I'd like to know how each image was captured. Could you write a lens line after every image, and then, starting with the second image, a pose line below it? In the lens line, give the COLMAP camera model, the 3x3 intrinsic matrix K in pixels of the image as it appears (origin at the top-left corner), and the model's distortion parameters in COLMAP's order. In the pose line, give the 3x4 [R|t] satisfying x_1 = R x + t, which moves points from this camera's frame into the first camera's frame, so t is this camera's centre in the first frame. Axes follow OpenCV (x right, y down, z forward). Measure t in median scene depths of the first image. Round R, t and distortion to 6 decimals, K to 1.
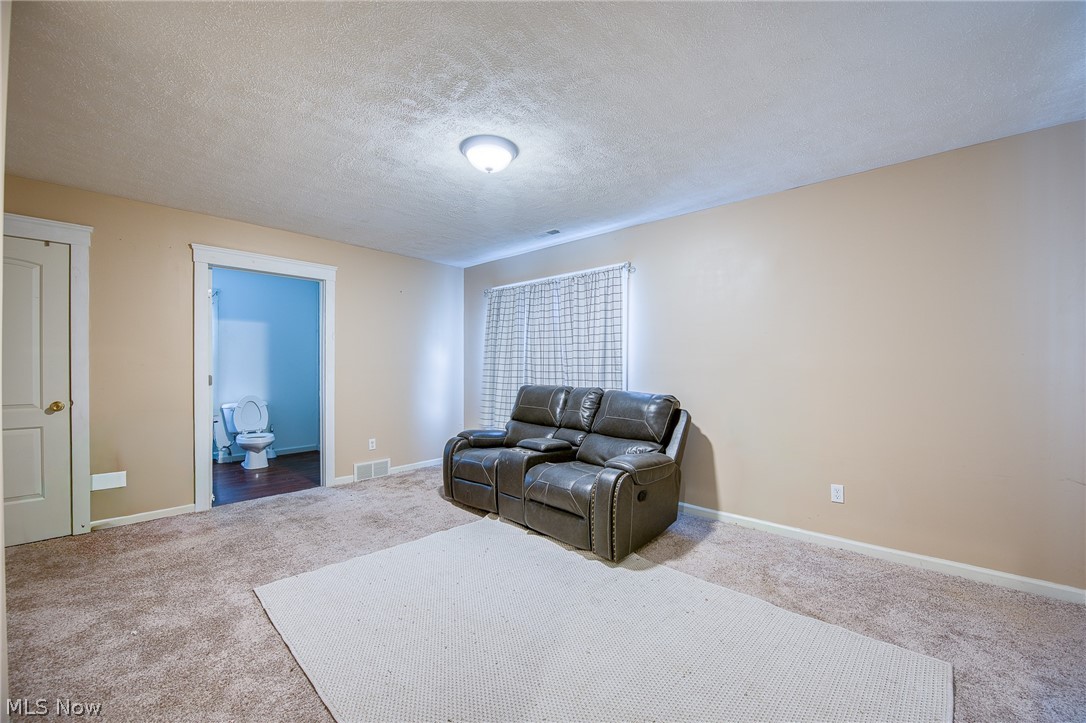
lens RADIAL K [[439.5, 0, 540.2], [0, 439.5, 371.7], [0, 0, 1]] dist [-0.037861, 0.000073]
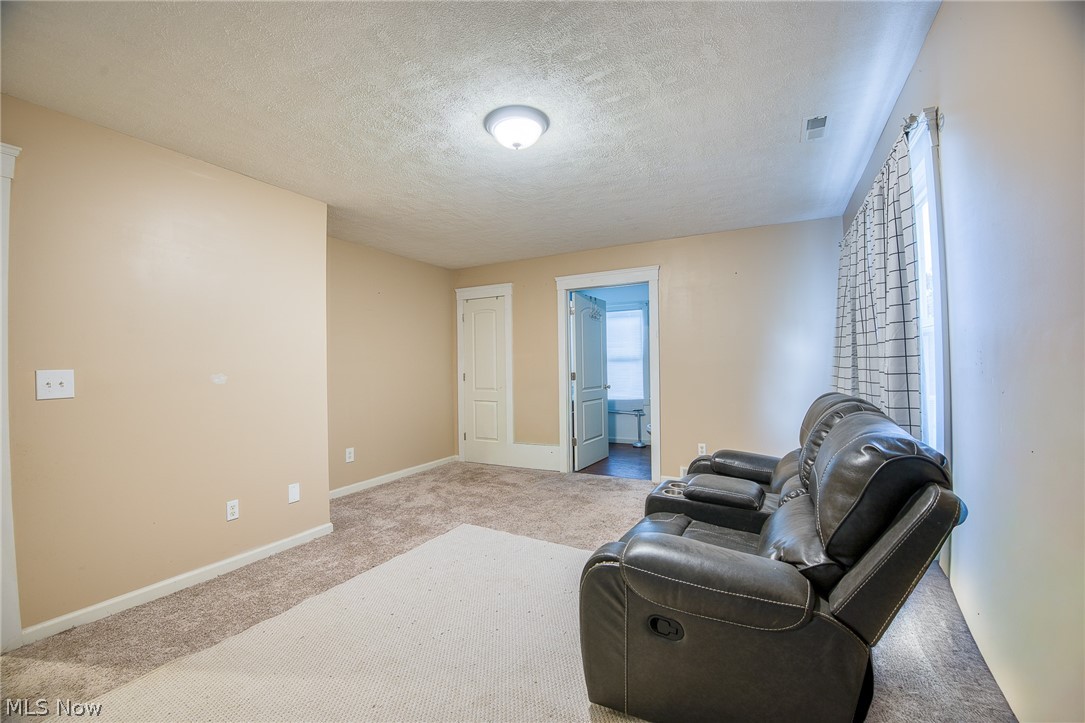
lens RADIAL K [[430.9, 0, 530.0], [0, 430.9, 363.9], [0, 0, 1]] dist [-0.001182, -0.000129]
pose [[0.252749, -0.004186, -0.967523, 0.580025], [0.005359, 0.999981, -0.002926, -0.017754], [0.967517, -0.004445, 0.252767, 0.631015]]
